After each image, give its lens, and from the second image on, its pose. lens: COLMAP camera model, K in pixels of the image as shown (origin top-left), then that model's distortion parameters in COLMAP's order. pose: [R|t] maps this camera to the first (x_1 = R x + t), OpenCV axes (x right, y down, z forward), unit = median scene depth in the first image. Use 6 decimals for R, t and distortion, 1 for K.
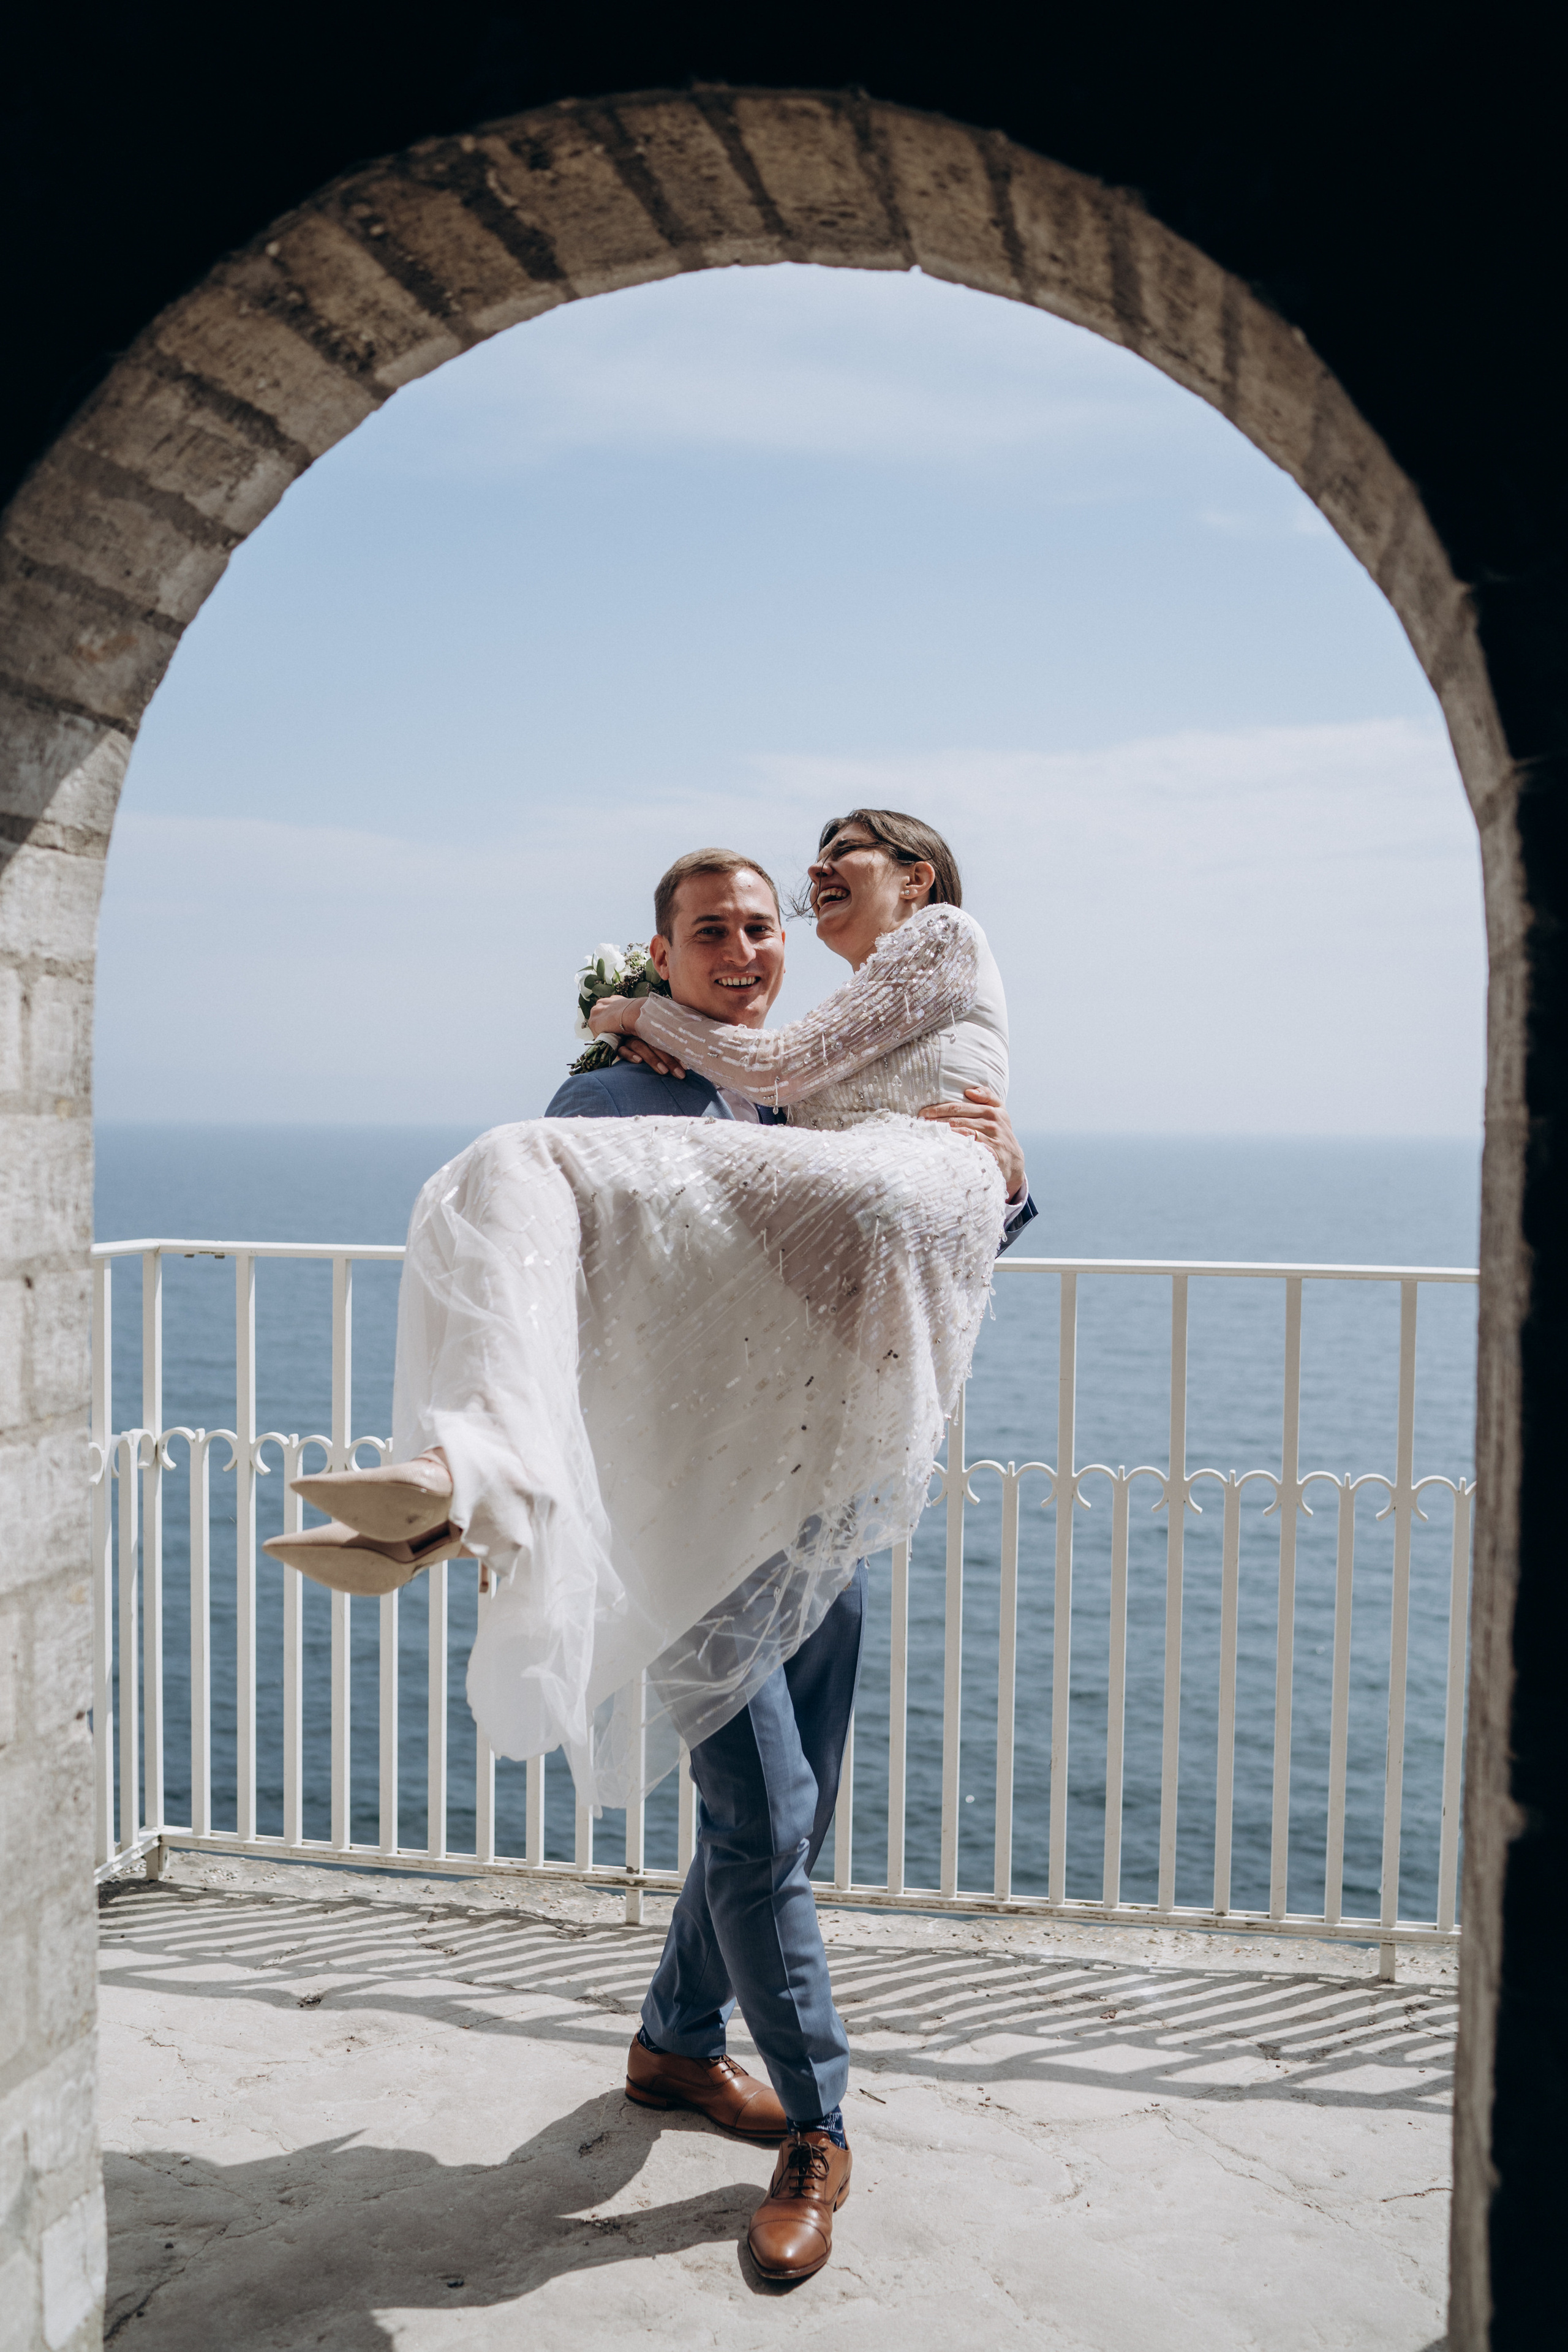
lens RADIAL K [[2465.2, 0, 875.6], [0, 2465.2, 1171.3], [0, 0, 1]] dist [-0.018765, 0.185636]
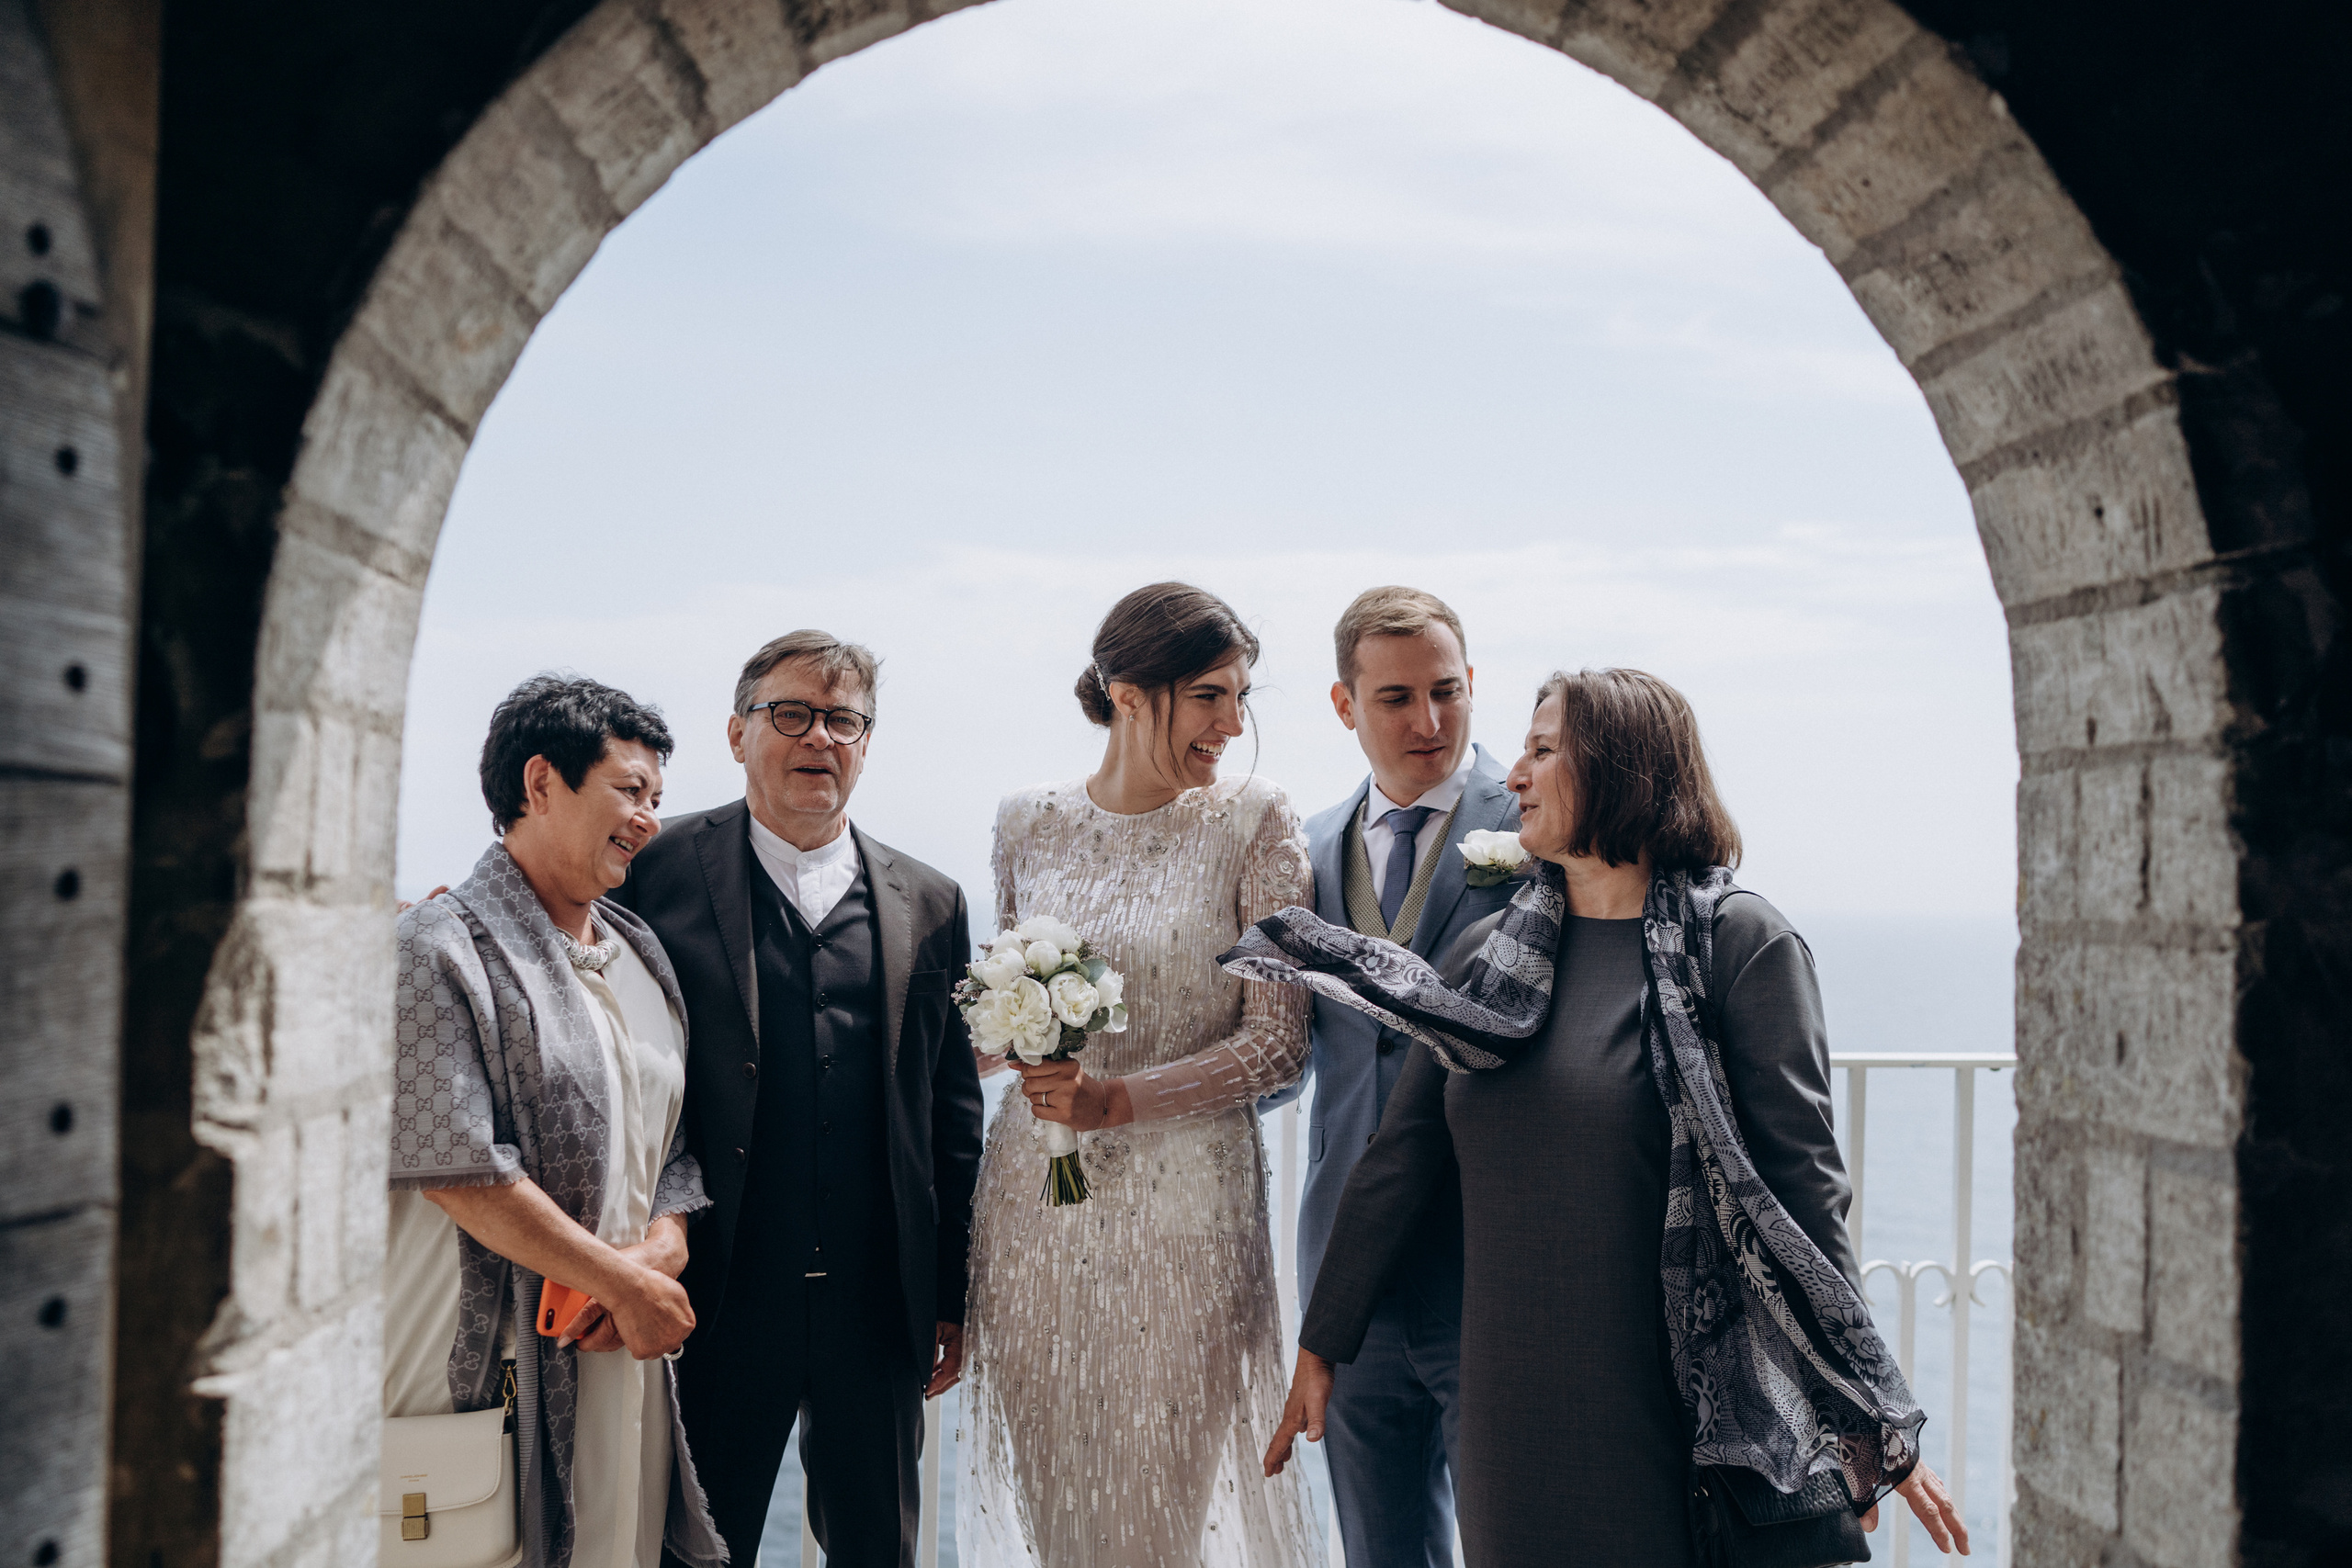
lens RADIAL K [[2465.0, 0, 1176.0], [0, 2465.0, 784.0], [0, 0, 1]] dist [-0.018765, 0.185636]
pose [[0.954286, 0.019947, 0.298229, -0.334459], [0.000245, 0.997718, -0.067519, -0.008401], [-0.298895, 0.064505, 0.952103, 0.161391]]
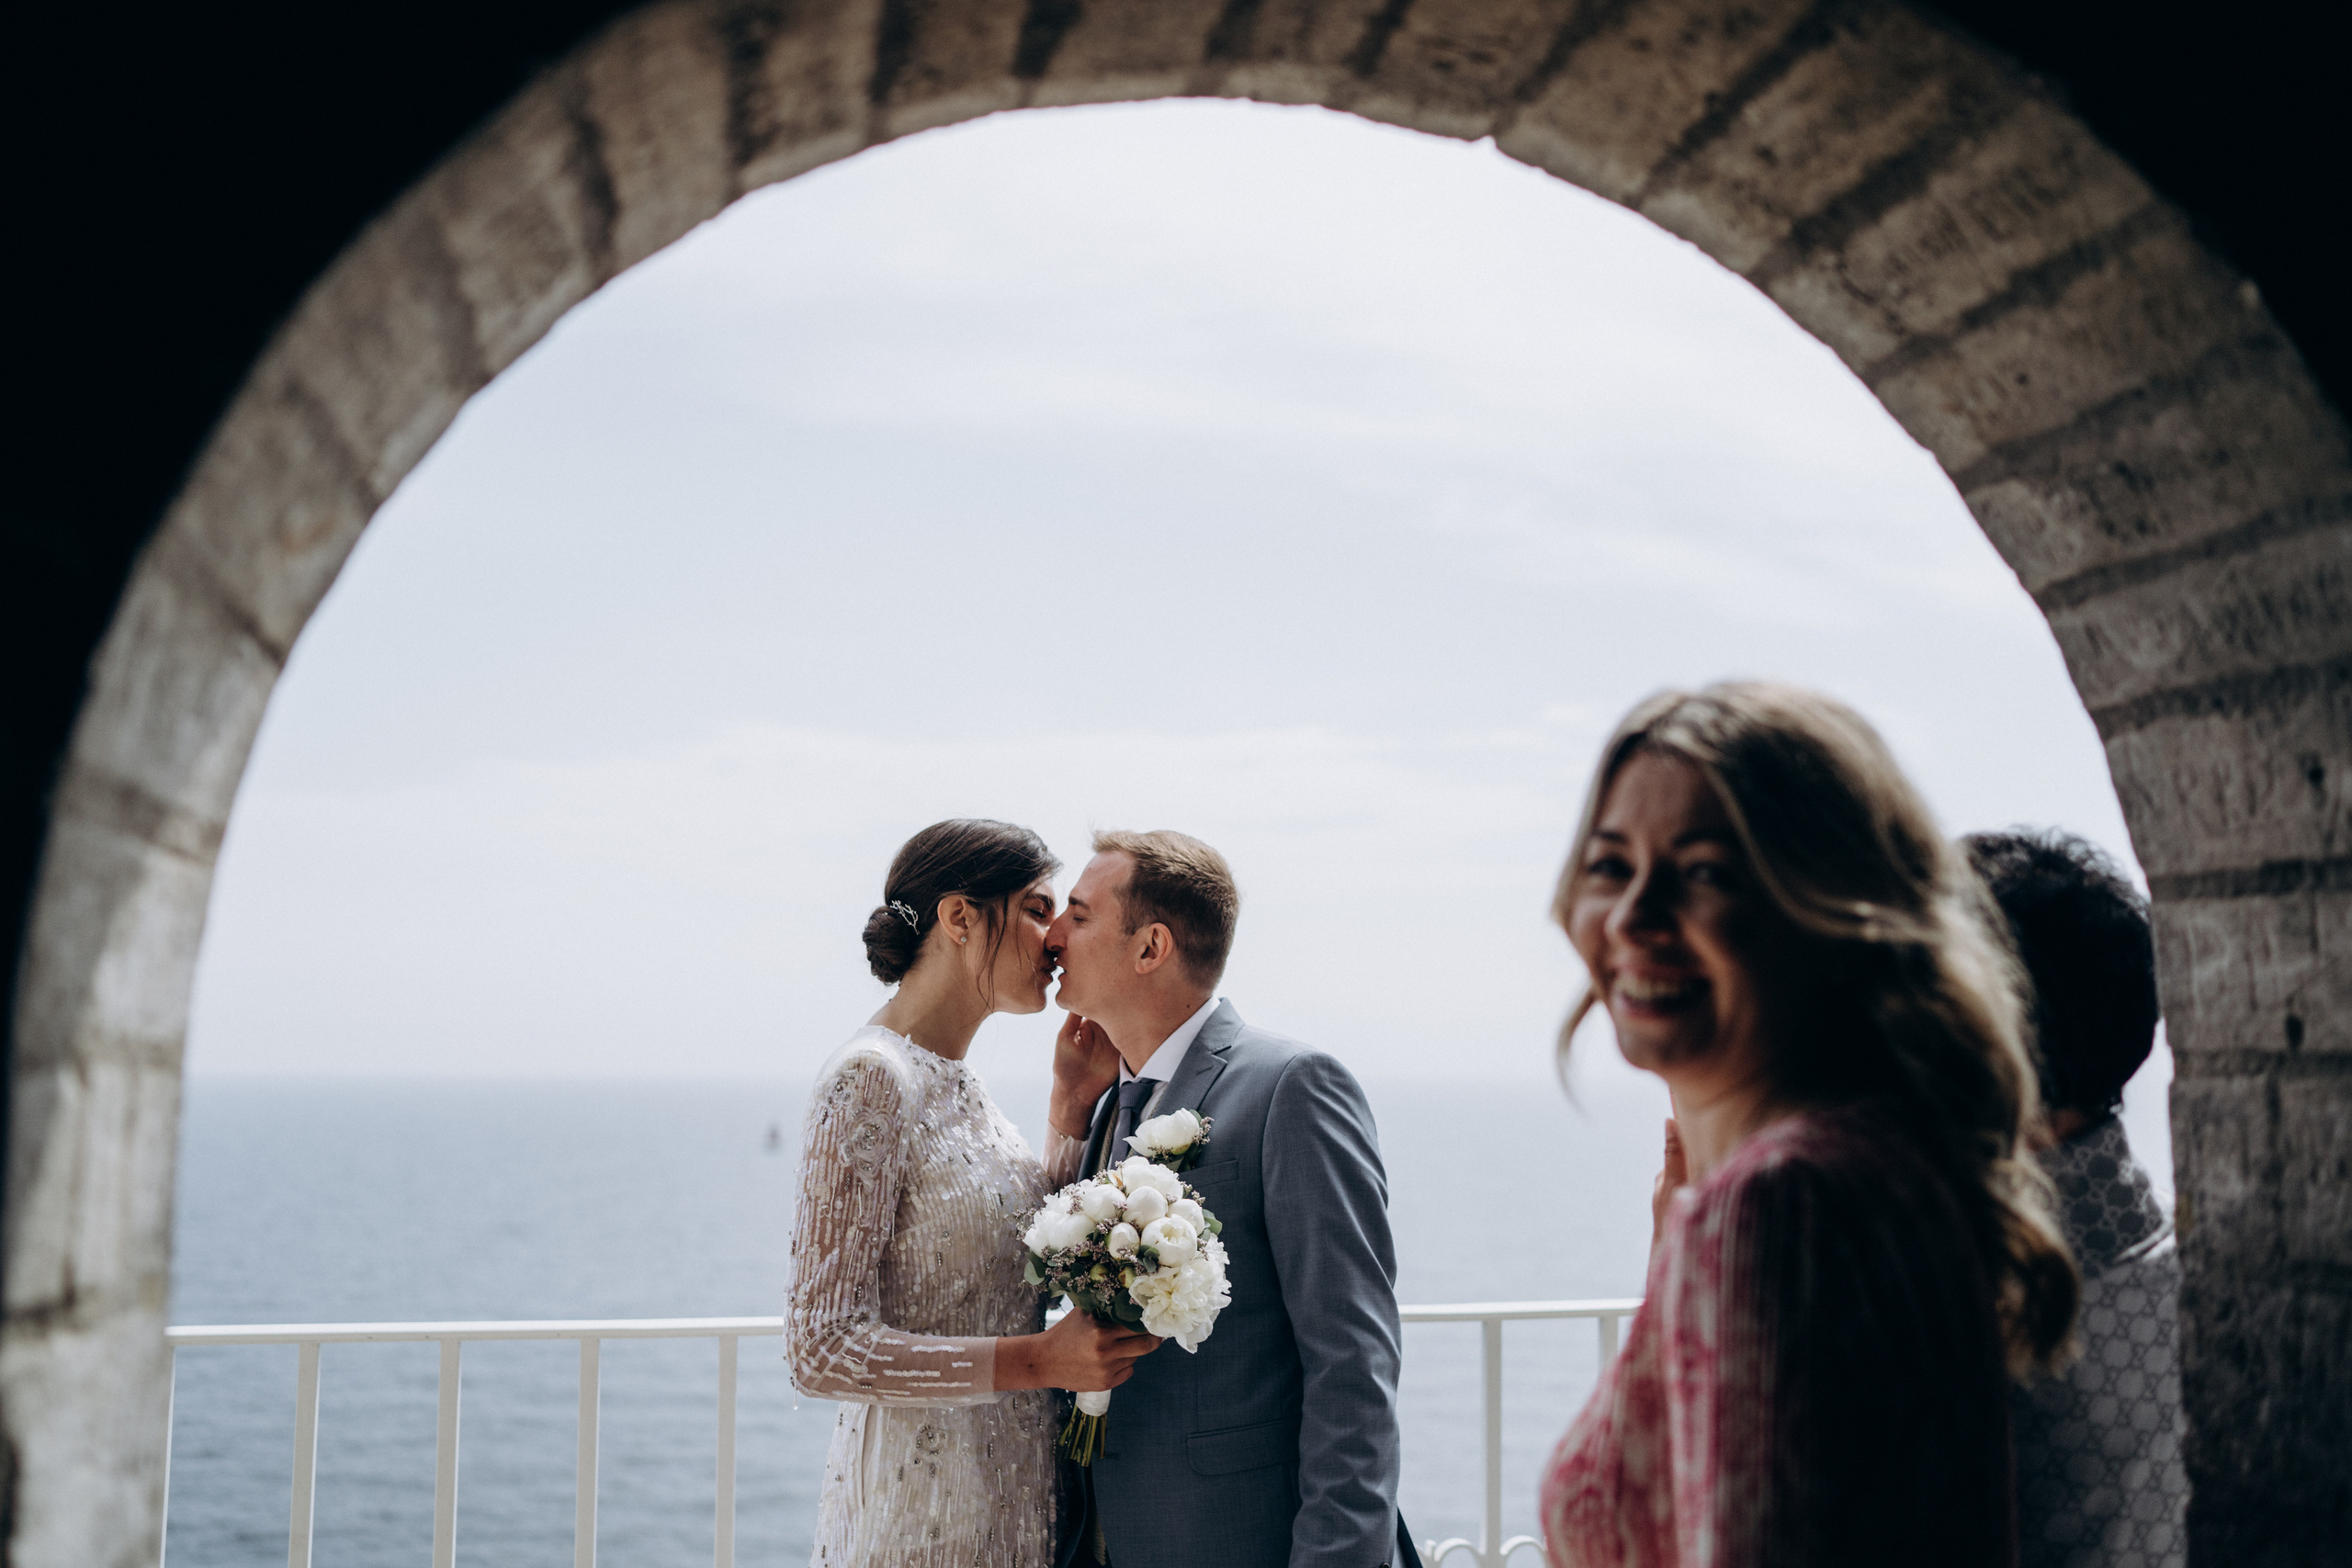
lens RADIAL K [[2399.0, 0, 1140.9], [0, 2399.0, 789.3], [0, 0, 1]] dist [-0.022743, 0.118154]
pose [[0.901315, 0.040343, 0.431282, -0.382279], [0.015936, 0.991891, -0.126088, -0.071929], [-0.432872, 0.120518, 0.893363, 0.393284]]
